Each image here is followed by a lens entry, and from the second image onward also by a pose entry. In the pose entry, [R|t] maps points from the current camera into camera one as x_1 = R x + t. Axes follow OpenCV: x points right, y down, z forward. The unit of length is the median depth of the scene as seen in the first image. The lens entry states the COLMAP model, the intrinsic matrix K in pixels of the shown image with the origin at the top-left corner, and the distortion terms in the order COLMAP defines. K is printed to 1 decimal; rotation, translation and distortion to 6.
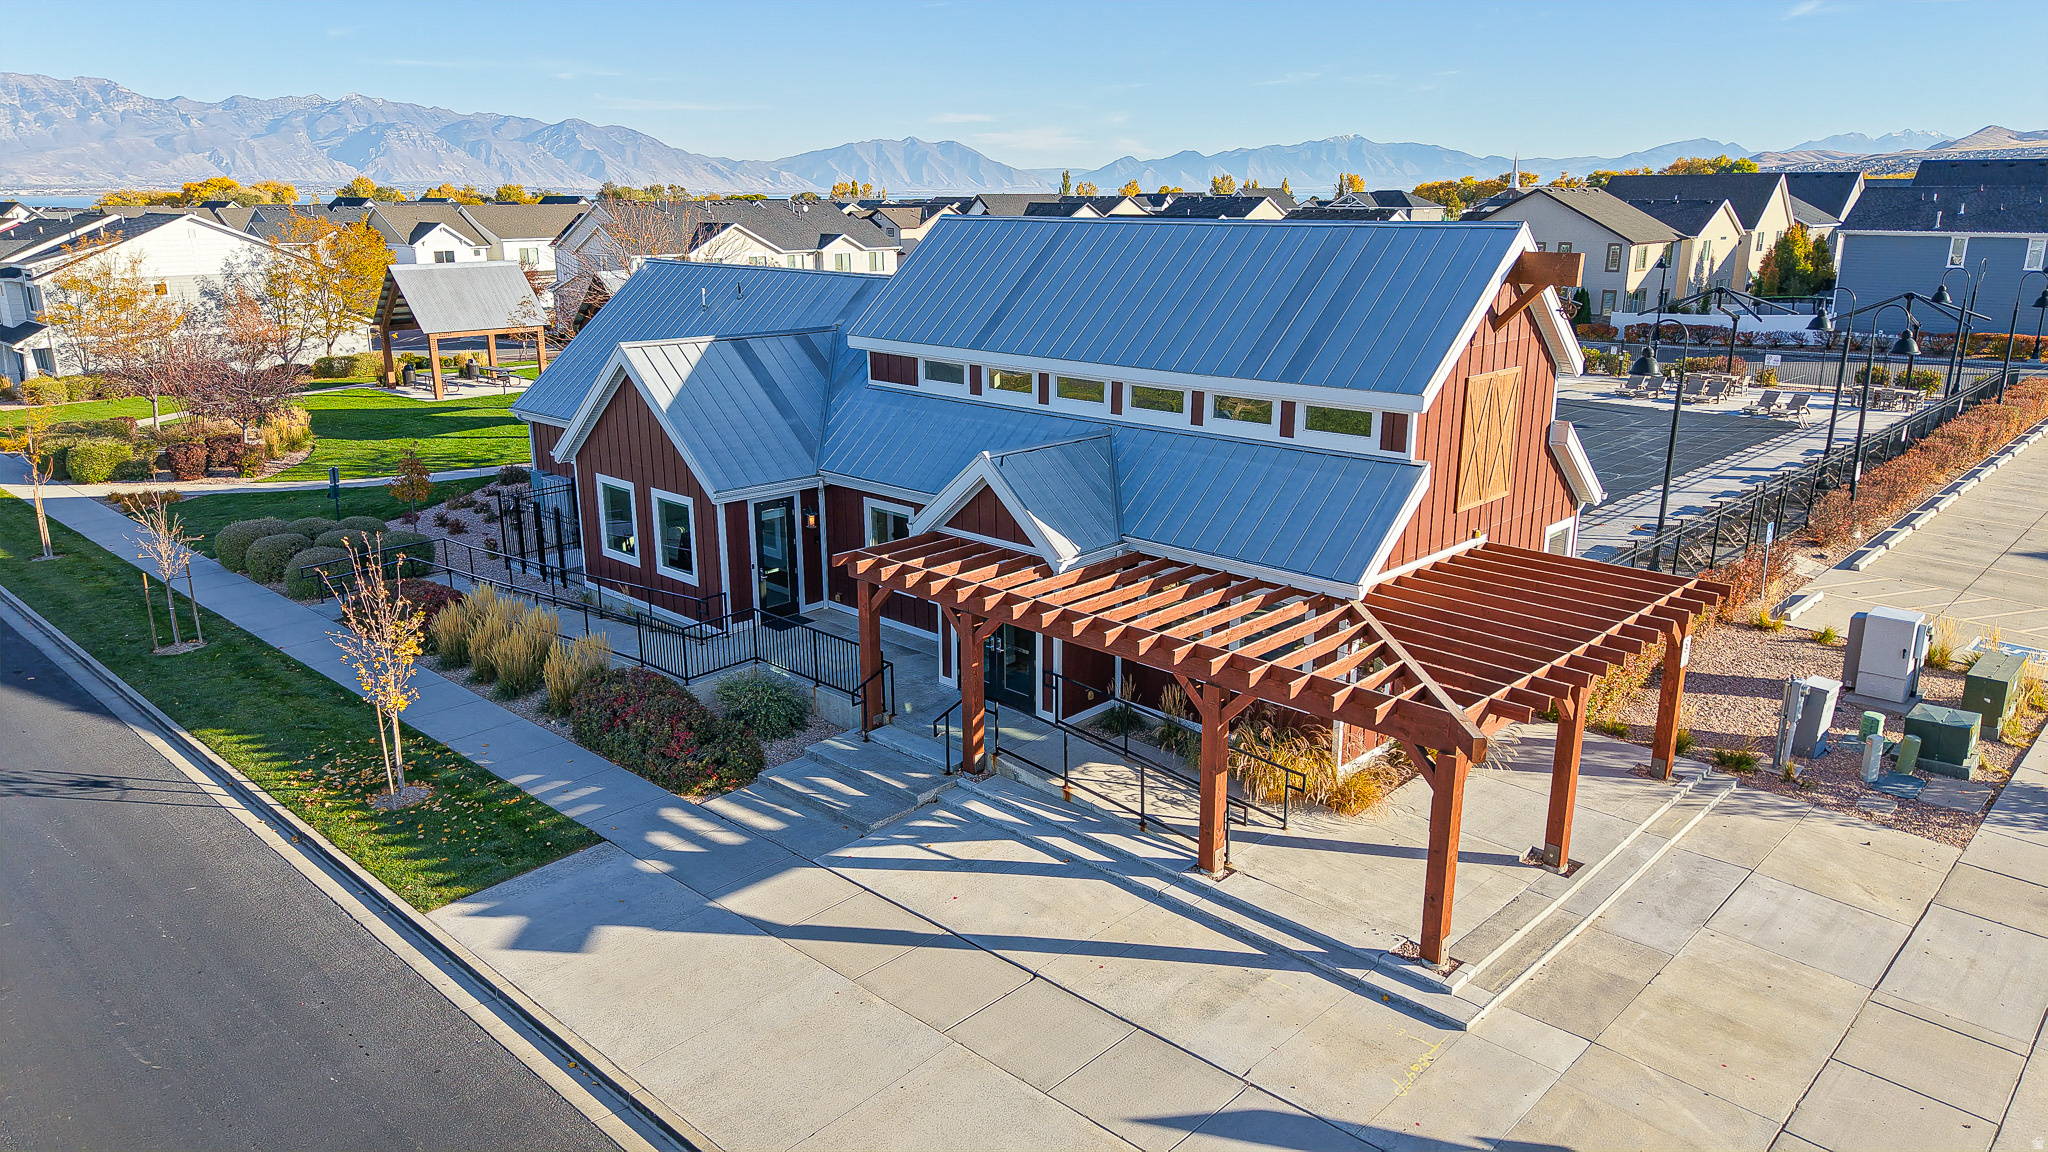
lens RADIAL K [[1367.1, 0, 1049.7], [0, 1367.1, 571.7], [0, 0, 1]] dist [0.029752, -0.030070]
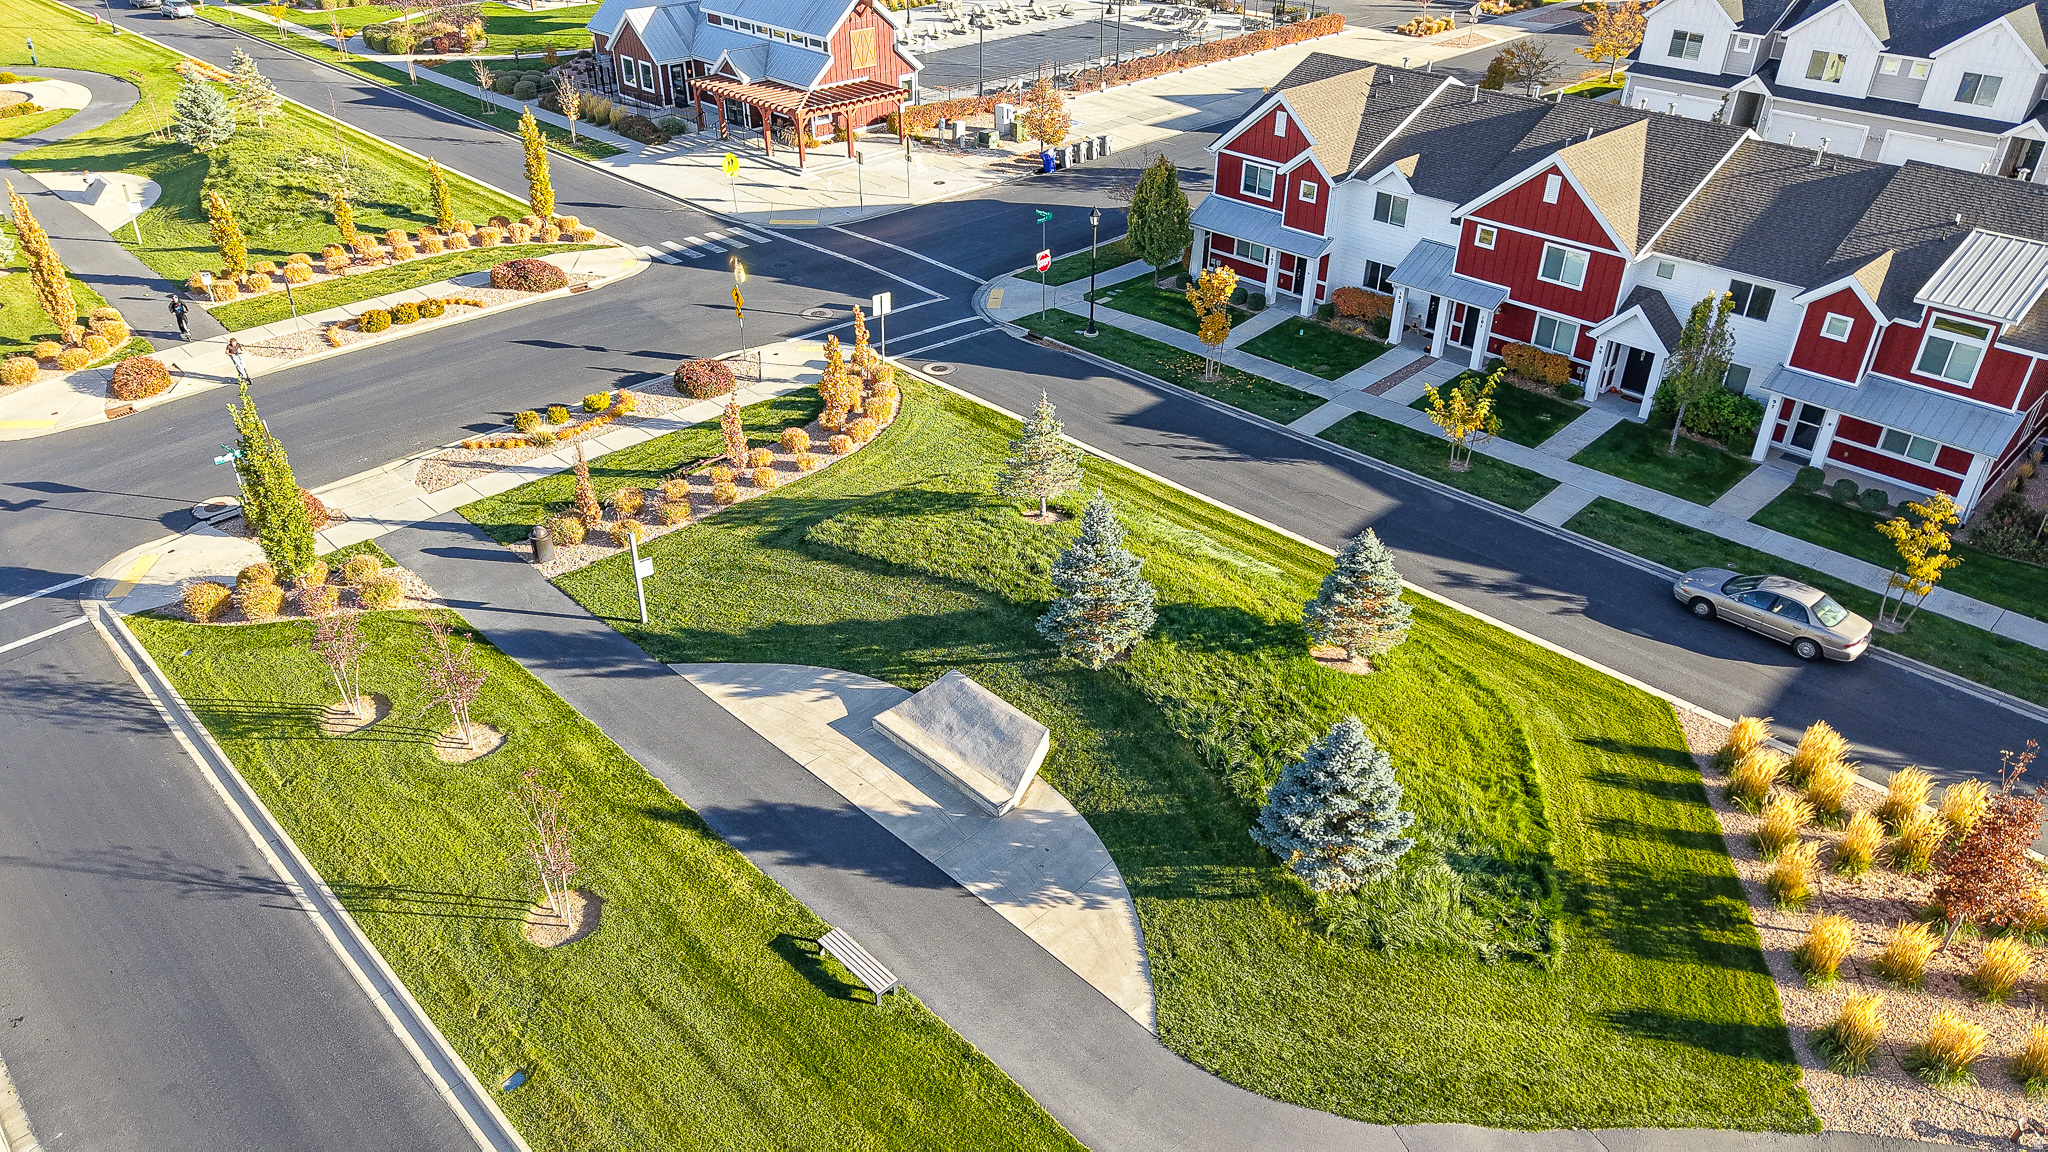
lens RADIAL K [[1367.1, 0, 1008.6], [0, 1367.1, 571.2], [0, 0, 1]] dist [0.029752, -0.030070]
pose [[0.998449, 0.030127, -0.046826, 0.762498], [-0.015623, 0.958778, 0.283728, 0.160822], [0.053444, -0.282556, 0.957761, -2.372305]]
